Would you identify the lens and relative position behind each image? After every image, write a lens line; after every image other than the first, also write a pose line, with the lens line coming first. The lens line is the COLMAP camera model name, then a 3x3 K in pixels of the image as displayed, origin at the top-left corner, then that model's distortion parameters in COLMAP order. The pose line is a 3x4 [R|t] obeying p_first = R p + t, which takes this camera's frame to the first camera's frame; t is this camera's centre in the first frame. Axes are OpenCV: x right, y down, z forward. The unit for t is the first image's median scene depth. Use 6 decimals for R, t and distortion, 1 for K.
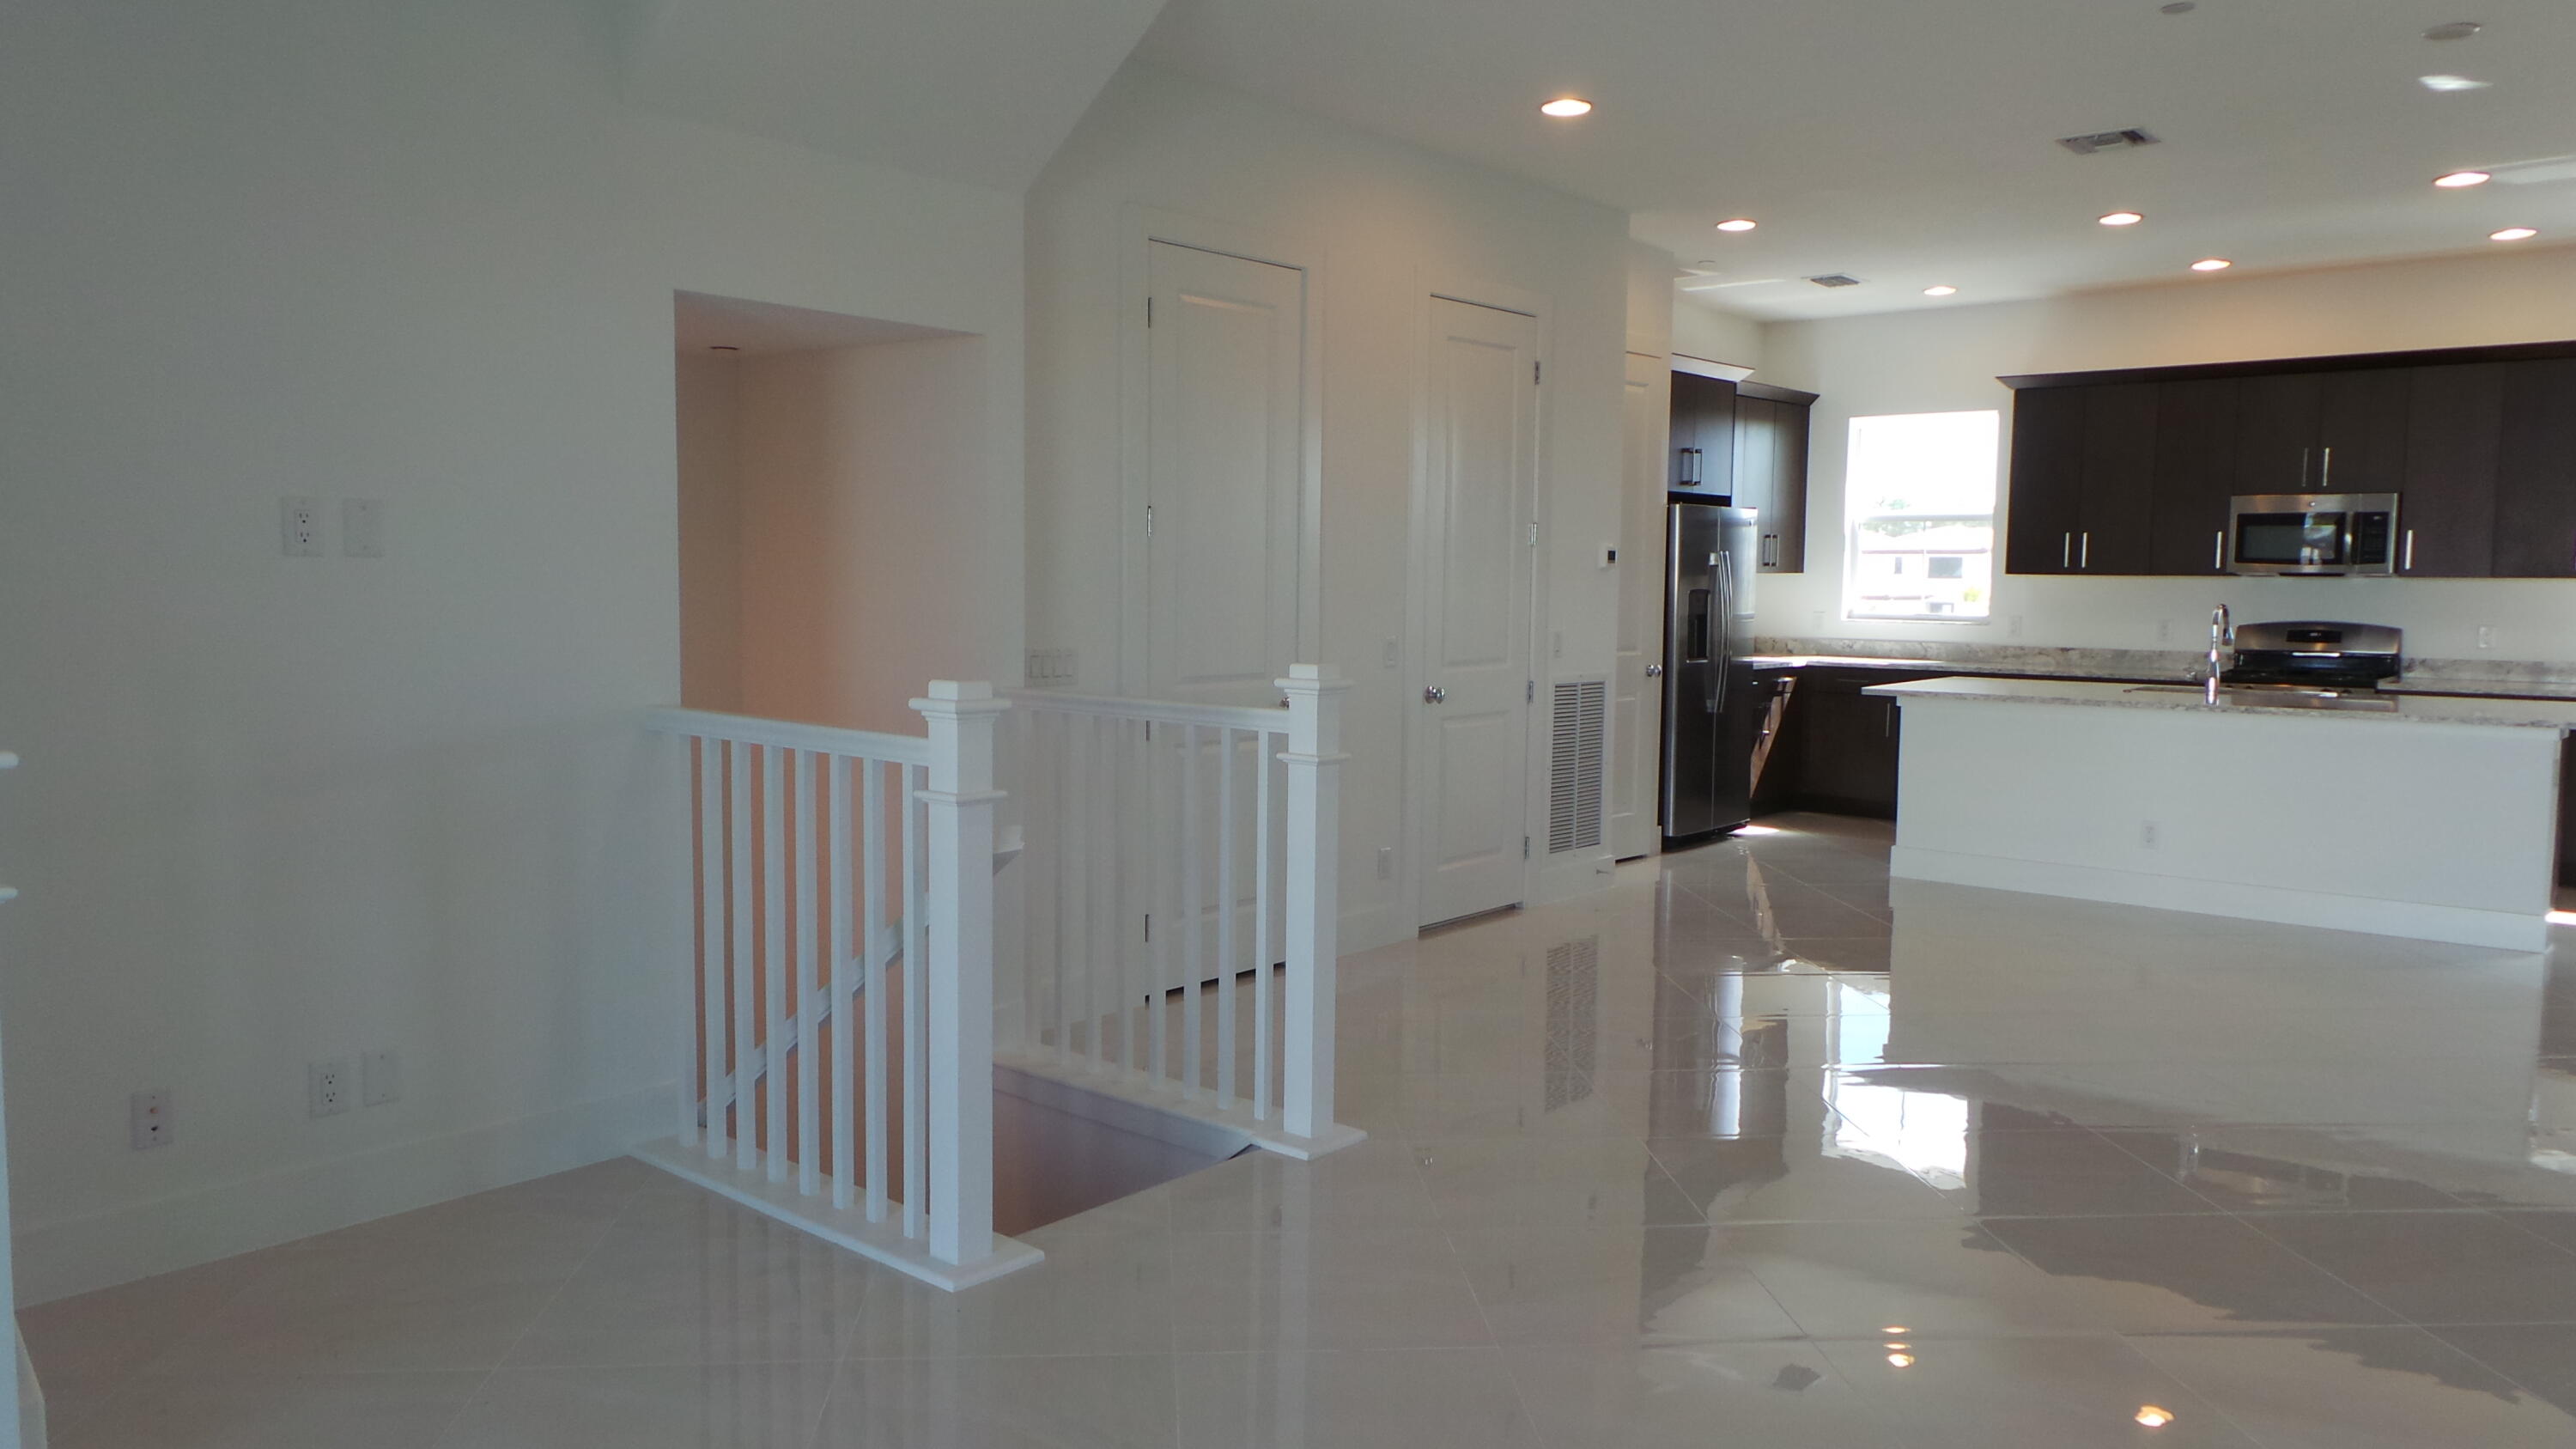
lens RADIAL K [[1785.2, 0, 1288.0], [0, 1785.2, 724.5], [0, 0, 1]] dist [-0.000699, -0.002909]
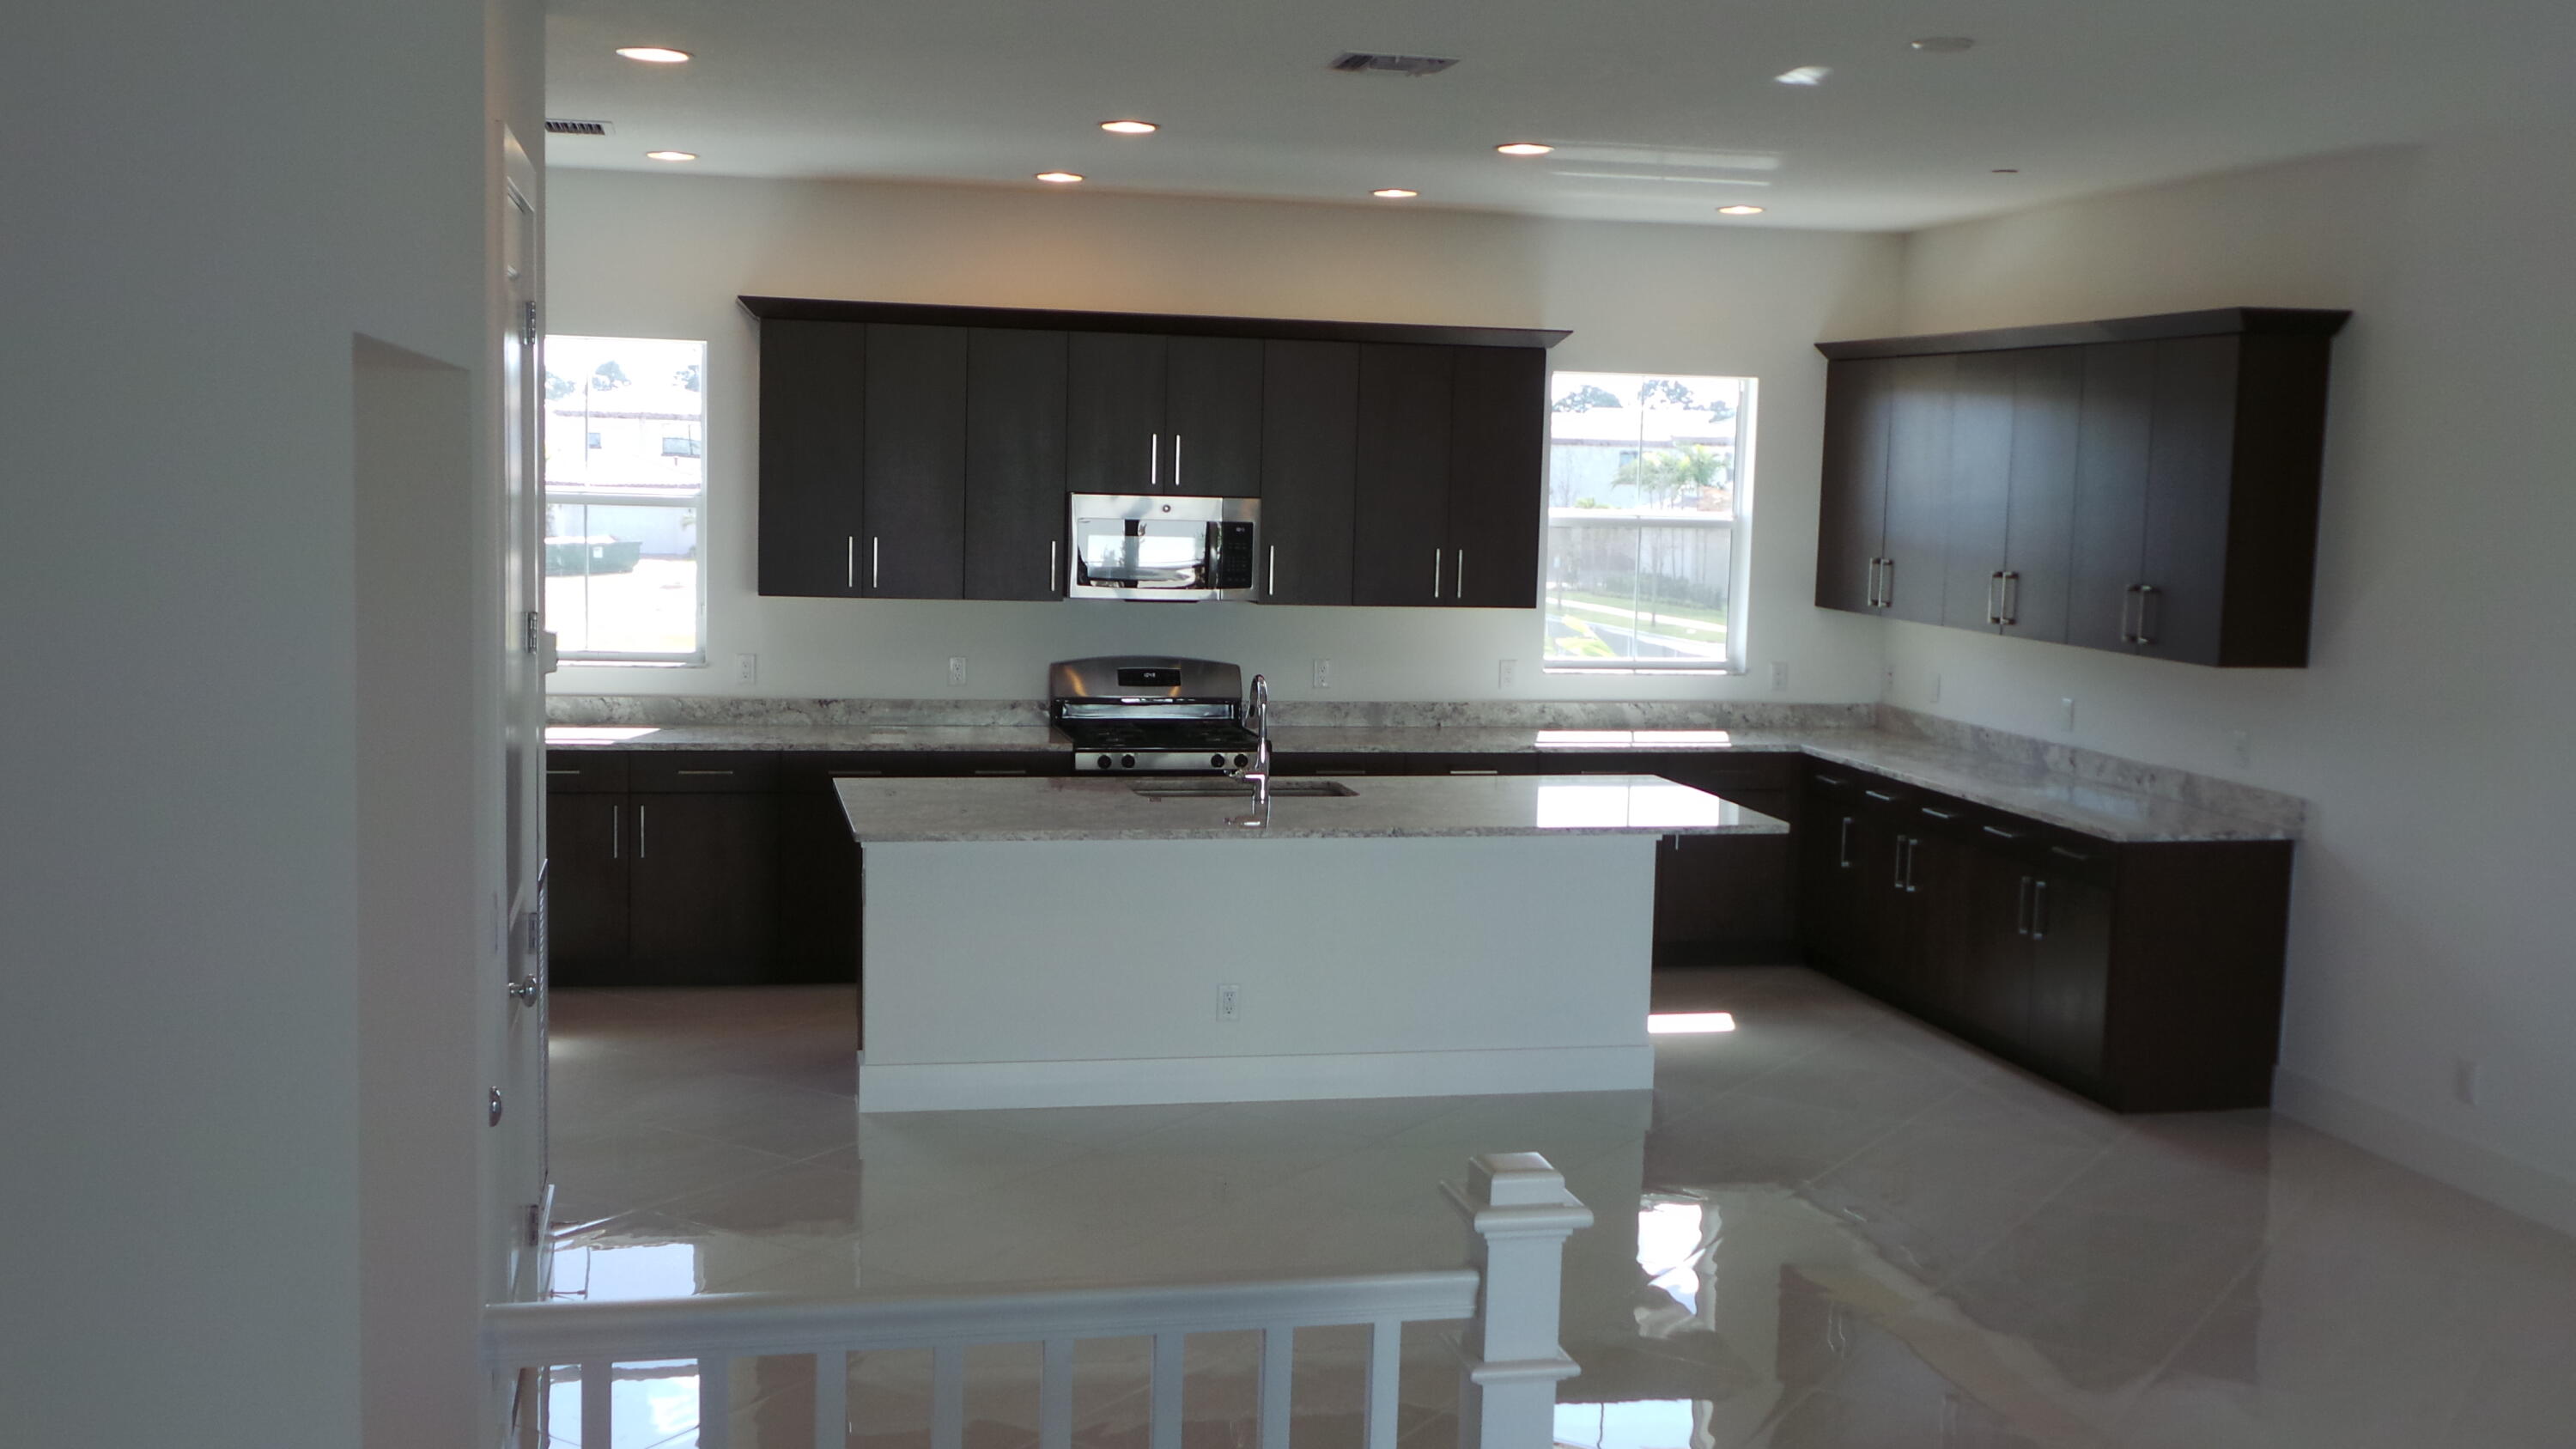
lens RADIAL K [[2505.8, 0, 1288.1], [0, 2505.8, 823.3], [0, 0, 1]] dist [-0.189229, 0.002911]
pose [[0.583721, -0.103863, 0.805284, -0.244259], [0.041690, 0.994310, 0.098024, -0.086306], [-0.810883, -0.023646, 0.584730, 0.315365]]
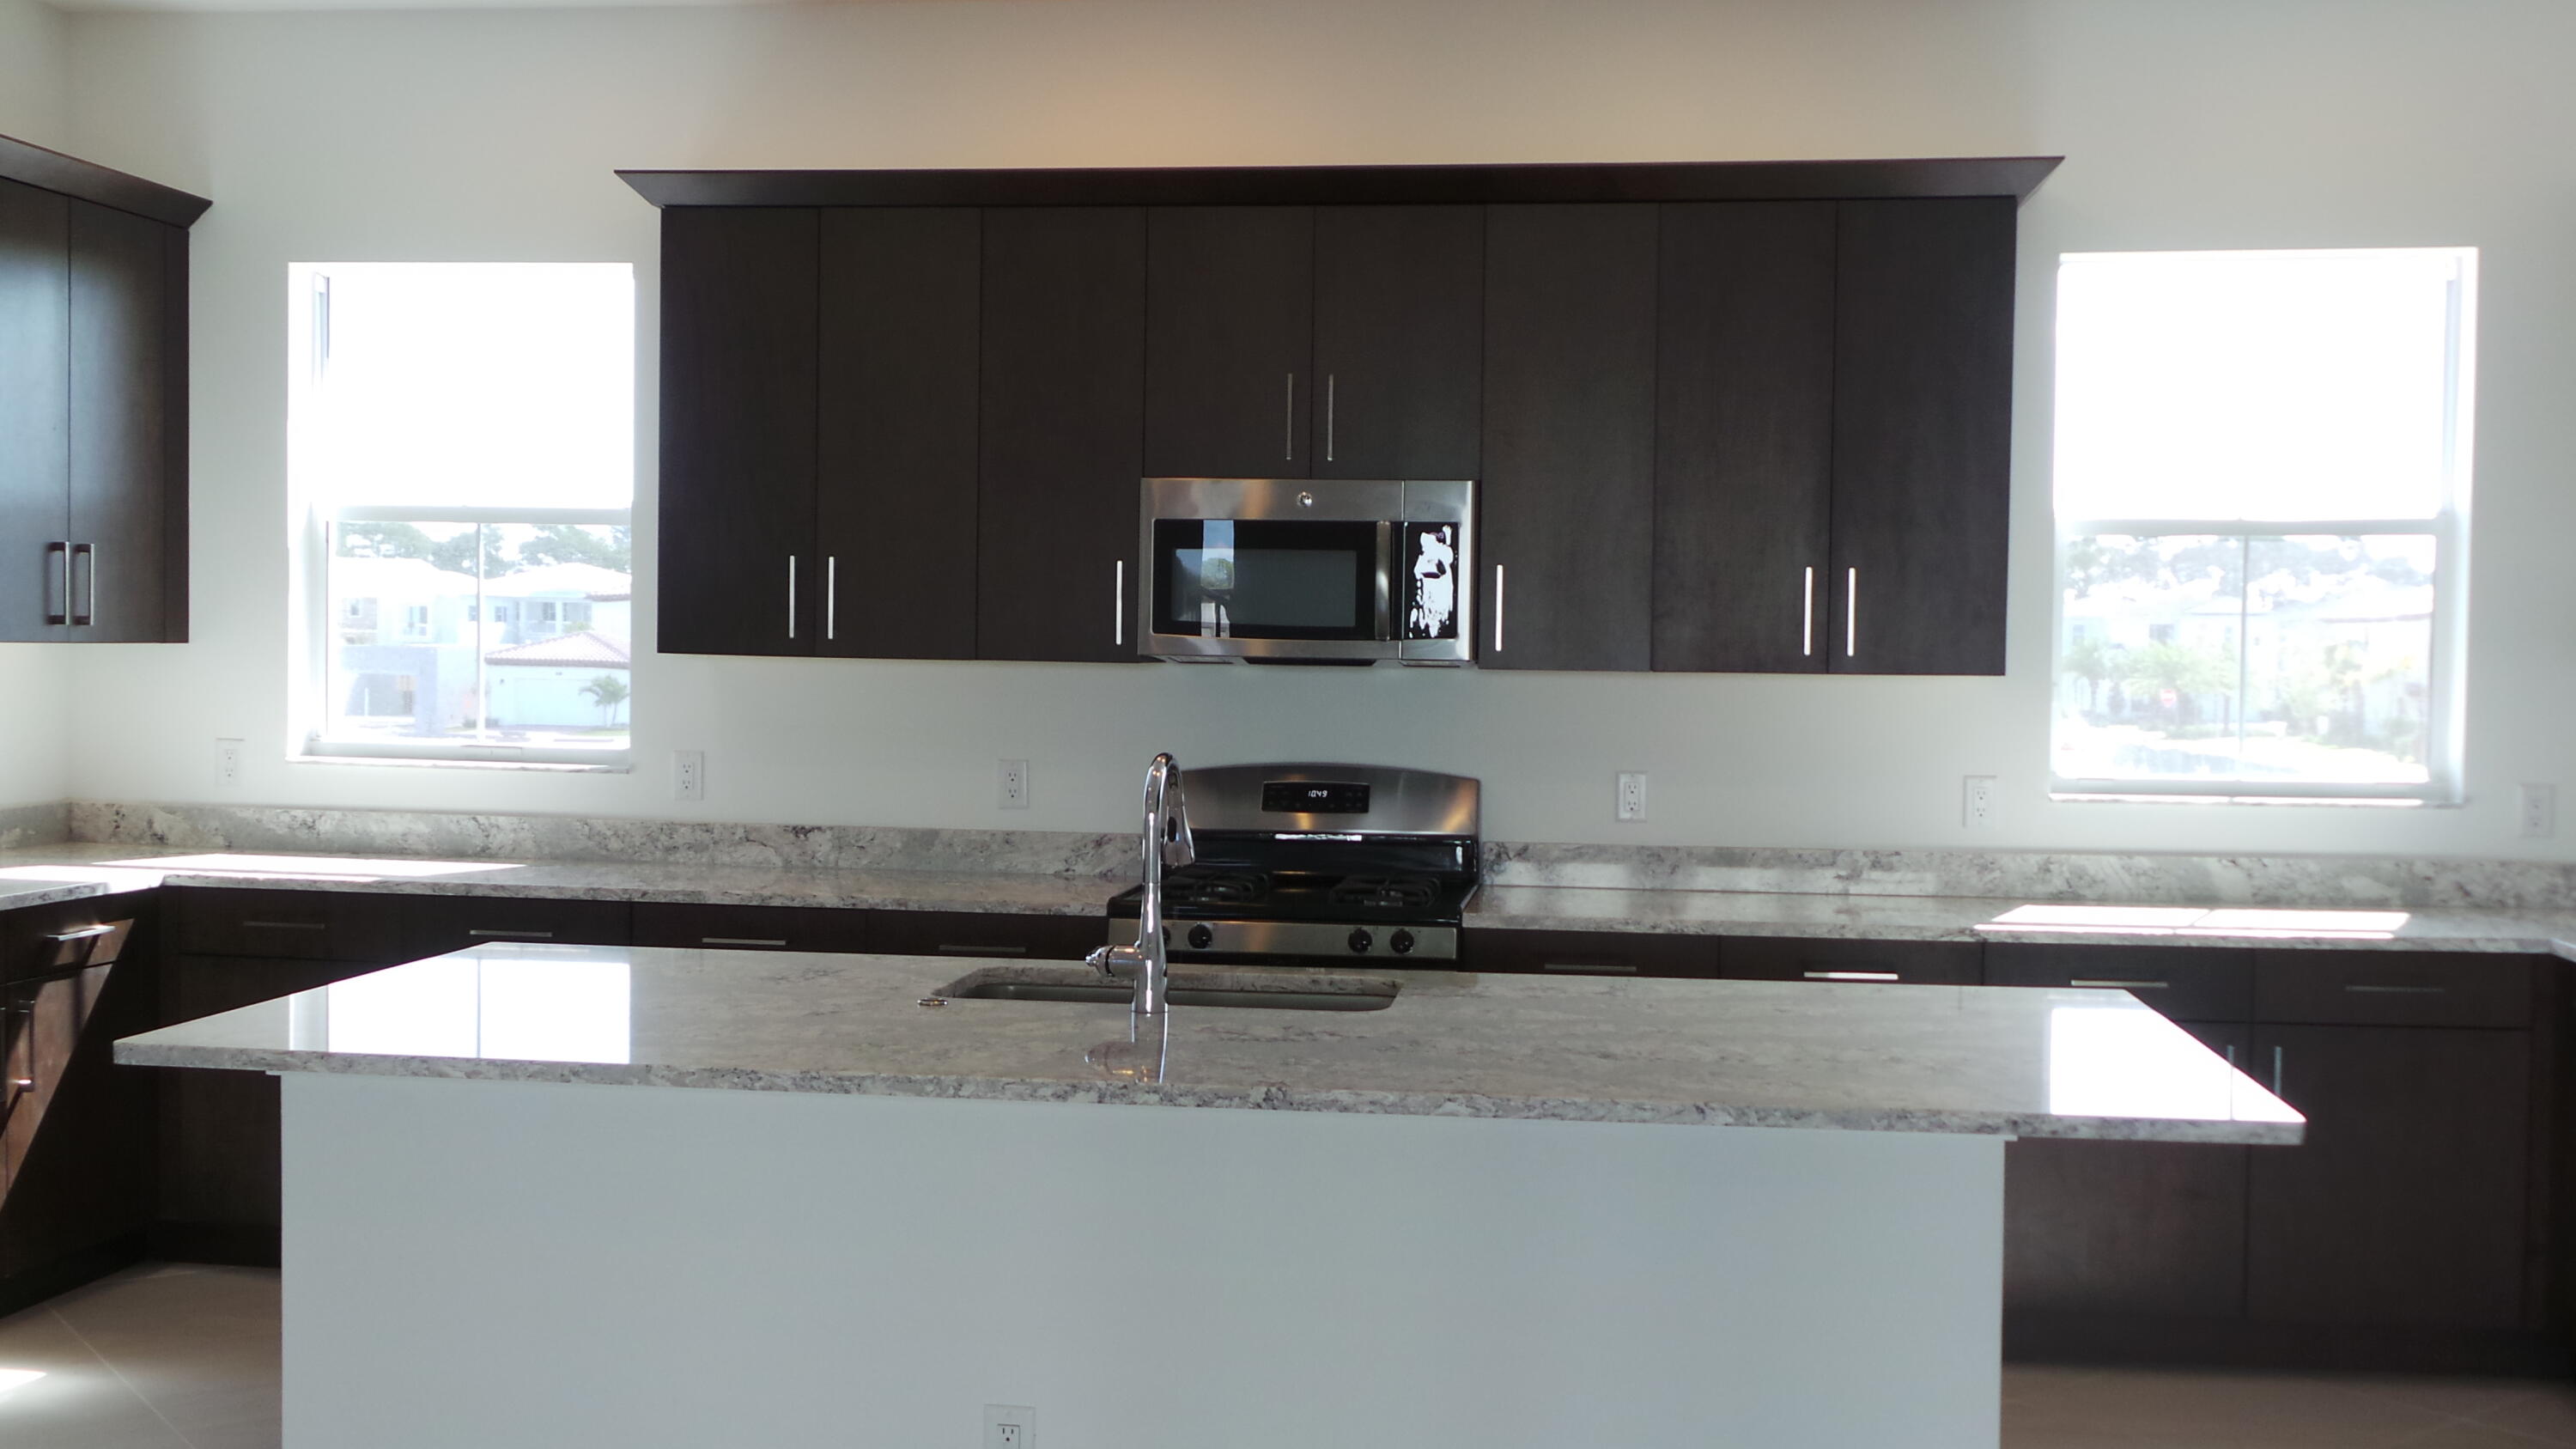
lens RADIAL K [[2457.2, 0, 1341.0], [0, 2457.2, 777.5], [0, 0, 1]] dist [0.026834, 0.008116]
pose [[0.828268, -0.021904, 0.559905, 0.225311], [0.036415, 0.999227, -0.014779, -0.043450], [-0.559148, 0.032630, 0.828425, 0.464858]]
